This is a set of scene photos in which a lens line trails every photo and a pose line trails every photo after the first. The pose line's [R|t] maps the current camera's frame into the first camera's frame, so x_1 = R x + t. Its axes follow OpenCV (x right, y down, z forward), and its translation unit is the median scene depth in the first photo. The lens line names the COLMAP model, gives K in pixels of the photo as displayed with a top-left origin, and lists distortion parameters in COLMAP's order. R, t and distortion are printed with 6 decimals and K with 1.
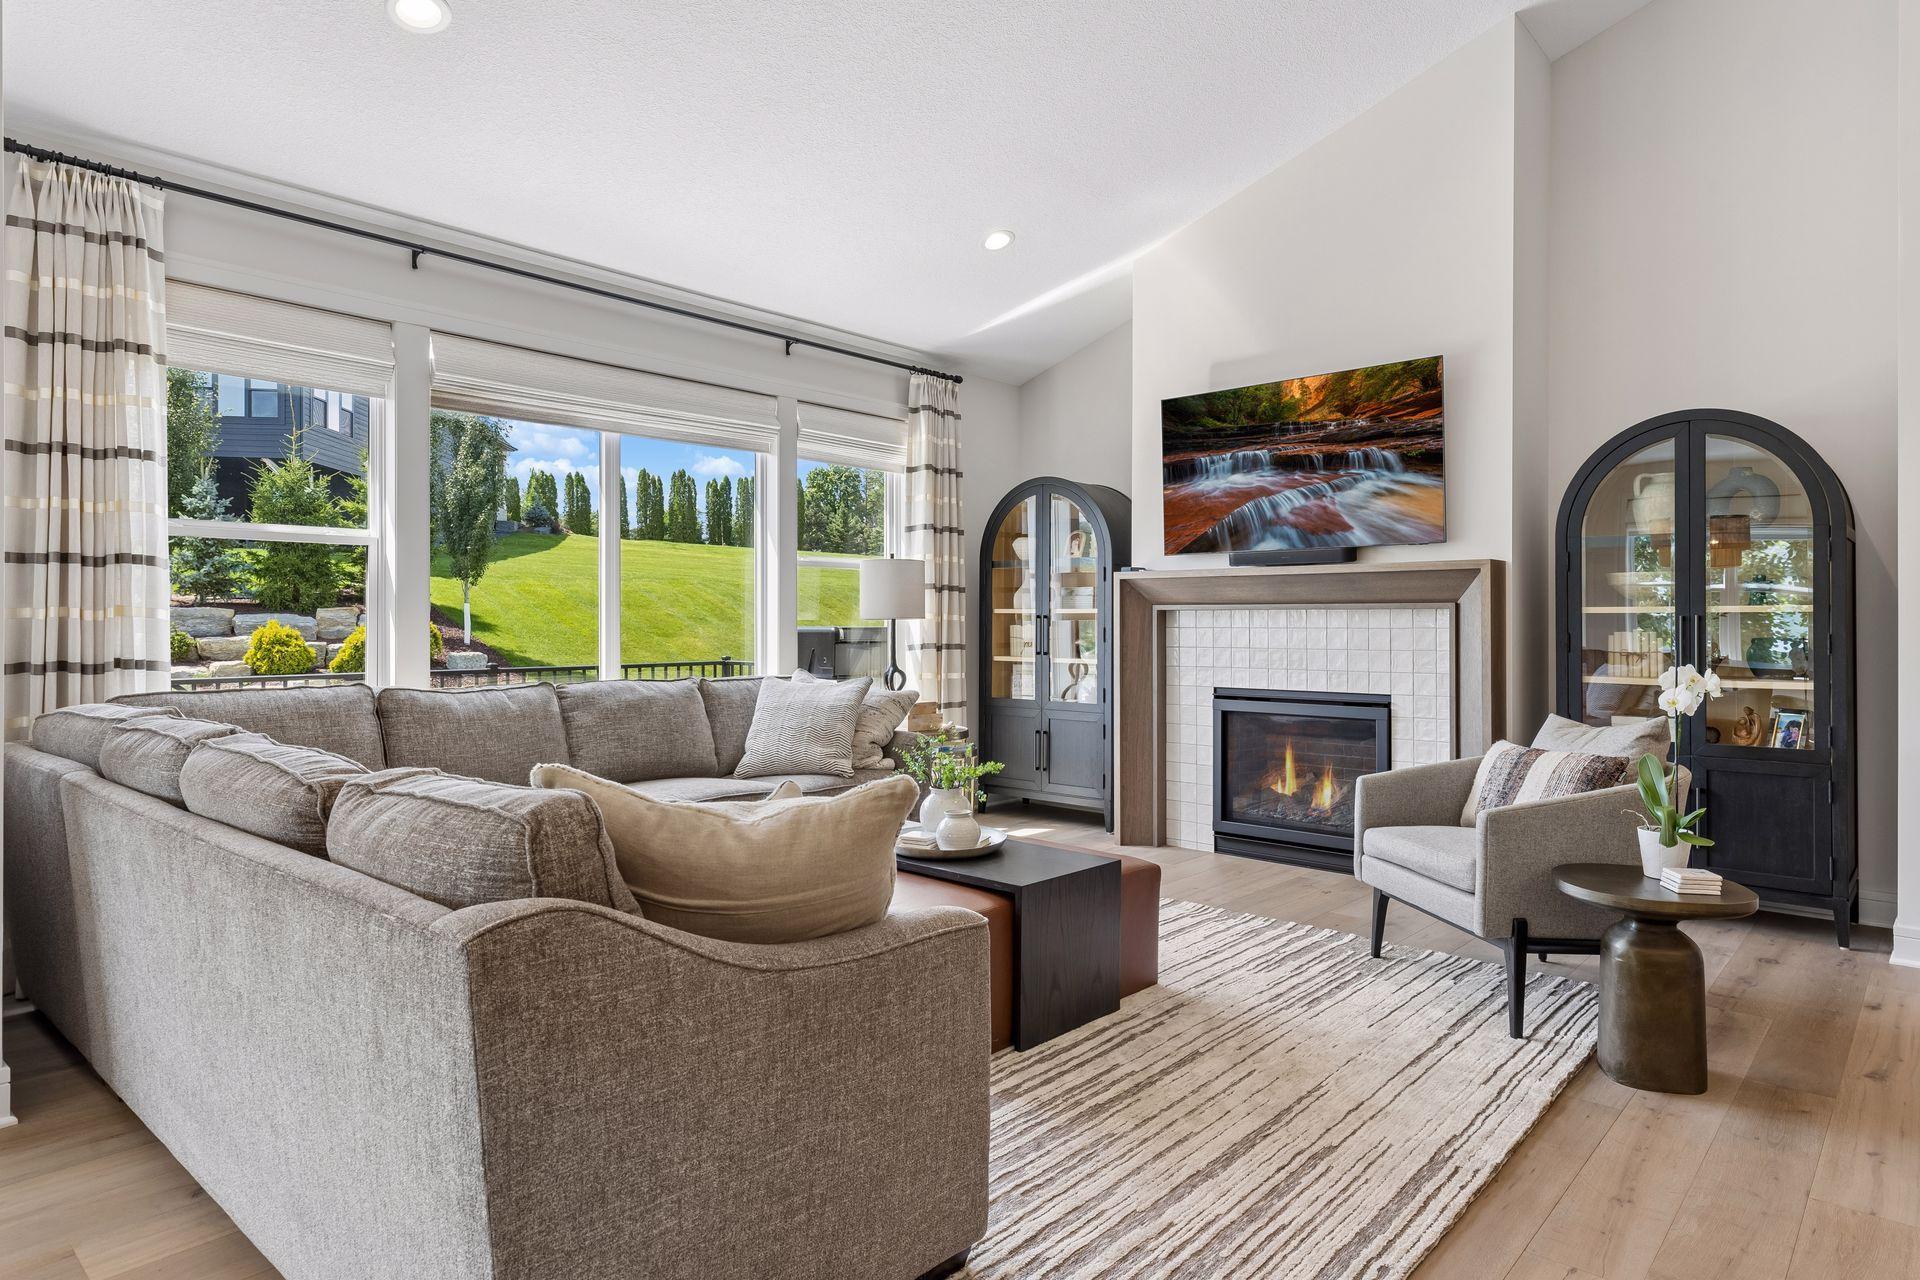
lens RADIAL K [[1114.9, 0, 979.6], [0, 1114.9, 620.1], [0, 0, 1]] dist [0.005286, 0.000154]
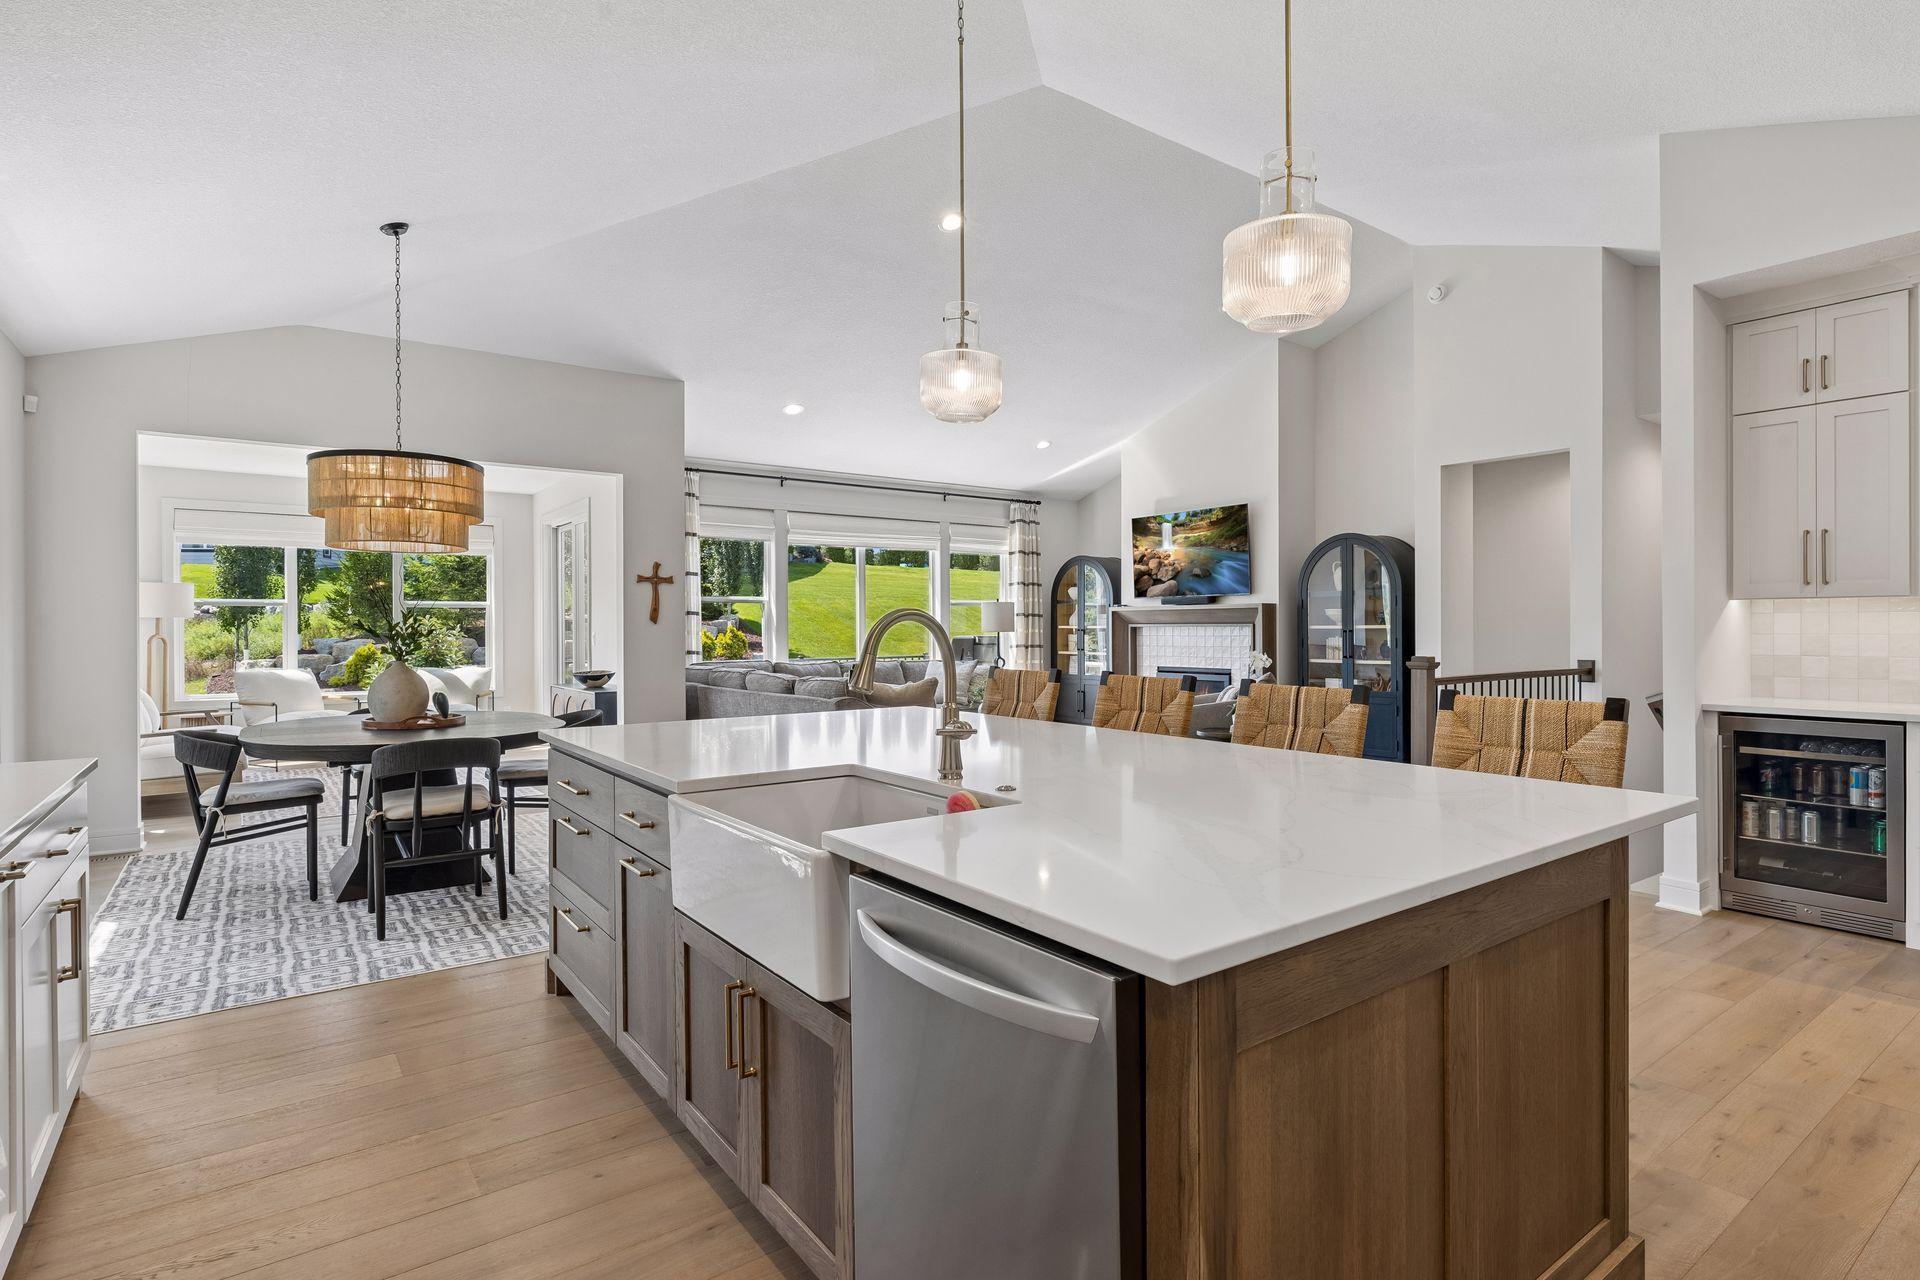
lens RADIAL K [[1220.4, 0, 984.6], [0, 1220.4, 612.2], [0, 0, 1]] dist [0.000573, 0.000994]
pose [[0.976733, -0.008294, -0.214300, 0.346792], [0.006668, 0.999943, -0.008308, -0.017479], [0.214357, 0.006685, 0.976733, -1.066571]]
